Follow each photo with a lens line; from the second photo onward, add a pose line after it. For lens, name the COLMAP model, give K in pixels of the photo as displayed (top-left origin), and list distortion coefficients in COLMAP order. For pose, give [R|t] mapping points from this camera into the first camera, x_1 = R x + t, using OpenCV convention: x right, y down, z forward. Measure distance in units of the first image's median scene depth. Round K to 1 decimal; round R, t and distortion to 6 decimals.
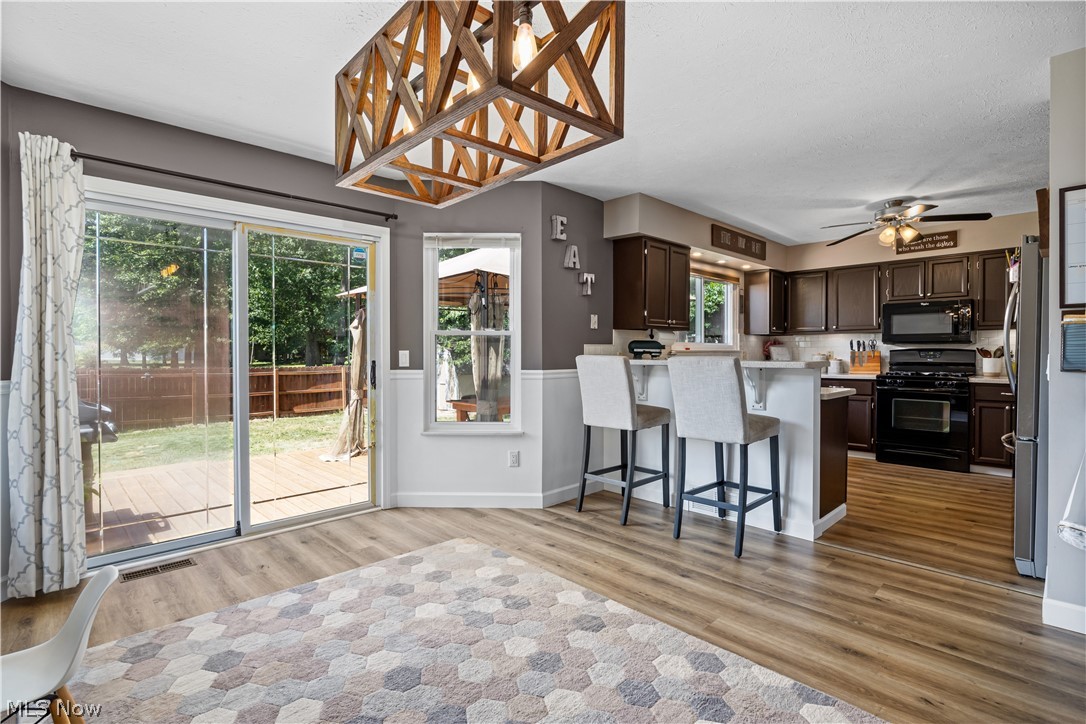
lens RADIAL K [[515.1, 0, 545.2], [0, 515.1, 357.7], [0, 0, 1]] dist [-0.003599, -0.000968]
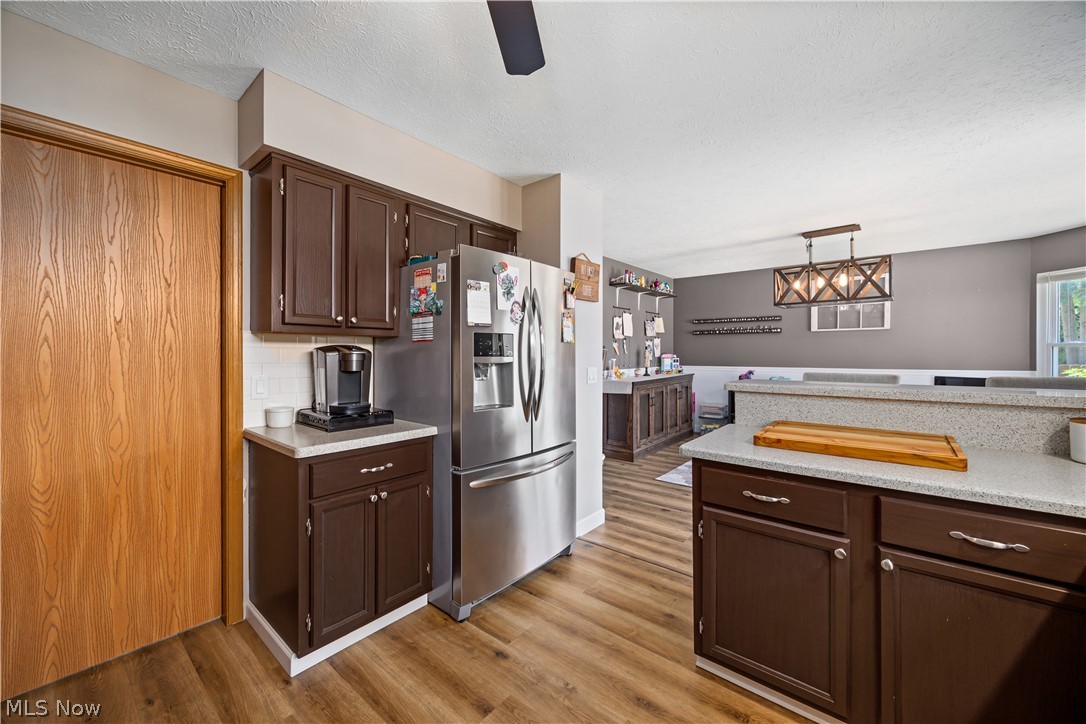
lens RADIAL K [[422.4, 0, 541.6], [0, 422.4, 355.4], [0, 0, 1]] dist [0.000246, 0.000089]
pose [[-0.994612, 0.006586, -0.103461, 0.660547], [0.004962, 0.999861, 0.015943, -0.034940], [0.103552, 0.015344, -0.994506, 1.188315]]
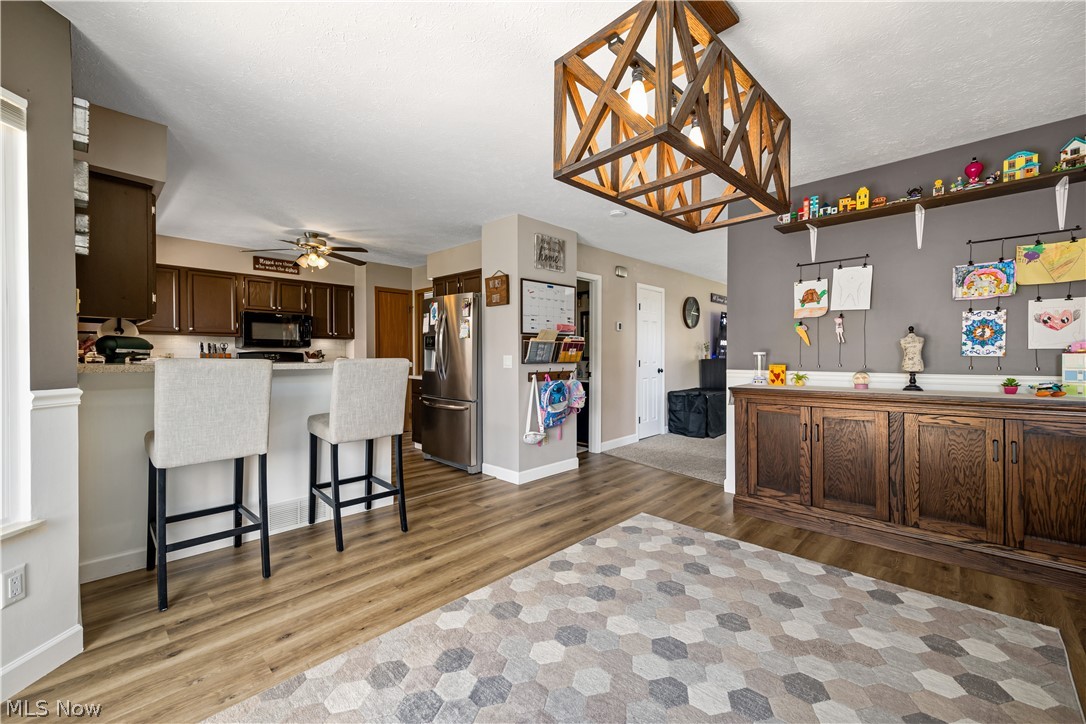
lens RADIAL K [[435.7, 0, 550.4], [0, 435.7, 363.2], [0, 0, 1]] dist [0.001892, 0.000186]
pose [[-0.039241, -0.015607, 0.999108, -0.397721], [0.008067, 0.999840, 0.015935, -0.002178], [-0.999197, 0.008685, -0.039109, 0.465194]]
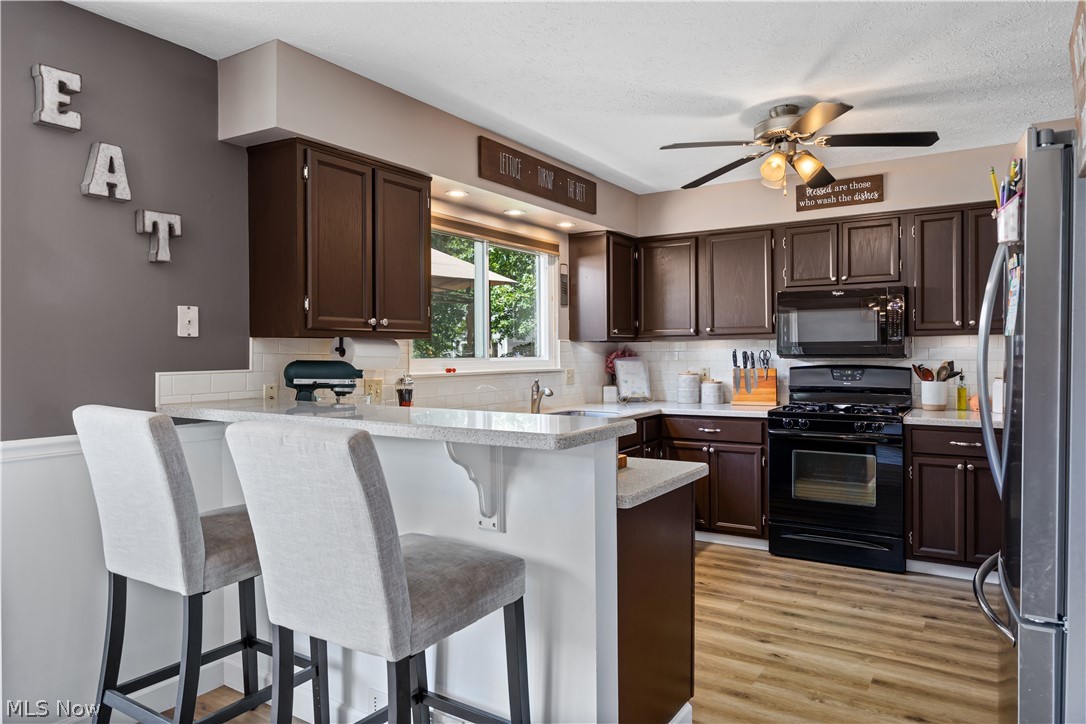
lens RADIAL K [[699.4, 0, 542.1], [0, 699.4, 352.5], [0, 0, 1]] dist [0.004835, 0.000062]
pose [[0.975071, -0.004062, 0.221854, 0.250903], [0.006652, 0.999918, -0.010931, -0.032460], [-0.221792, 0.012134, 0.975019, 0.318817]]
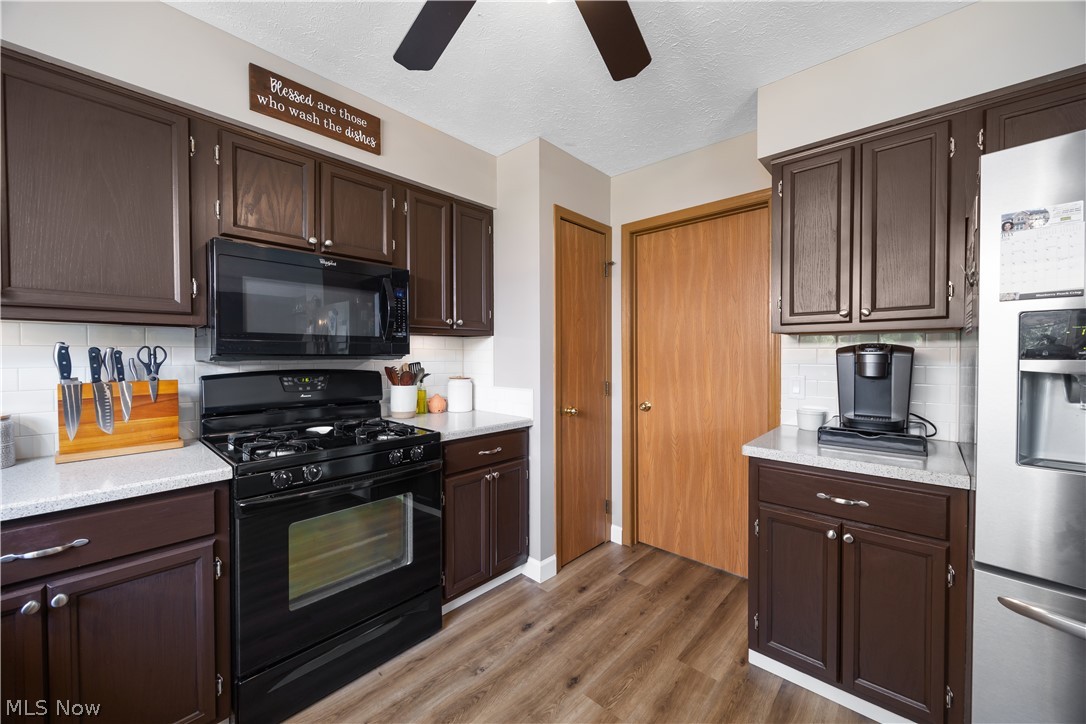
lens RADIAL K [[414.6, 0, 543.0], [0, 414.6, 362.0], [0, 0, 1]] dist [0.000649, 0.000179]
pose [[-0.055326, -0.010080, 0.998417, 0.474968], [0.013775, 0.999846, 0.010858, -0.031832], [-0.998373, 0.014354, -0.055178, 1.010121]]
